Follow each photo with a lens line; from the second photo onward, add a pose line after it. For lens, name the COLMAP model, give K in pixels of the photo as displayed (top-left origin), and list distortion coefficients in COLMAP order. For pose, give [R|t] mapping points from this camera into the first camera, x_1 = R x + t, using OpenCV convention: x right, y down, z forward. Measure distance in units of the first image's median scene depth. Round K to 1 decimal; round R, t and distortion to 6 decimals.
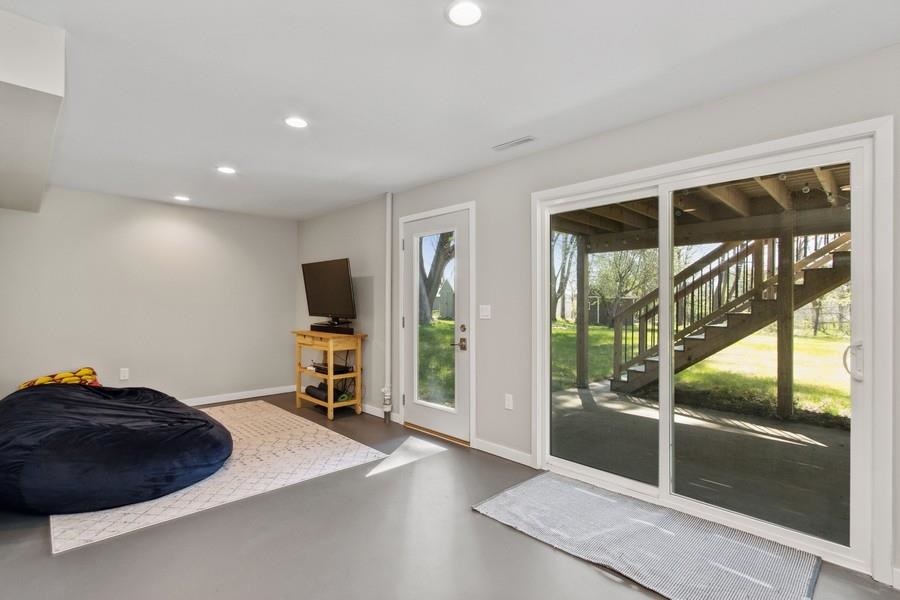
lens RADIAL K [[420.1, 0, 450.3], [0, 420.1, 304.8], [0, 0, 1]] dist [0.000108, 0.000042]
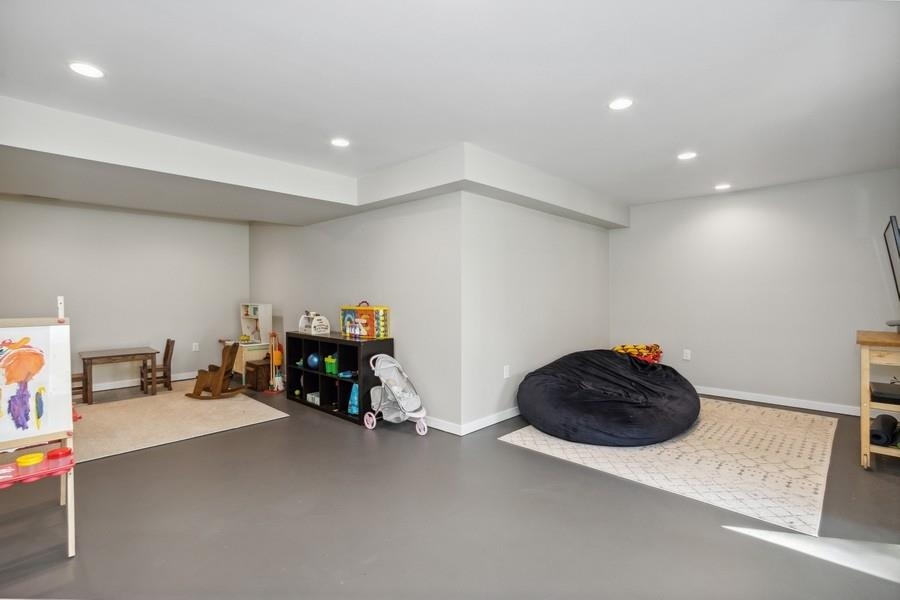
lens RADIAL K [[420.6, 0, 452.3], [0, 420.6, 290.5], [0, 0, 1]] dist [-0.001401, -0.000058]
pose [[0.042508, -0.011355, -0.999032, 0.478939], [0.002989, 0.999932, -0.011238, 0.003718], [0.999092, -0.002509, 0.042539, 0.464032]]
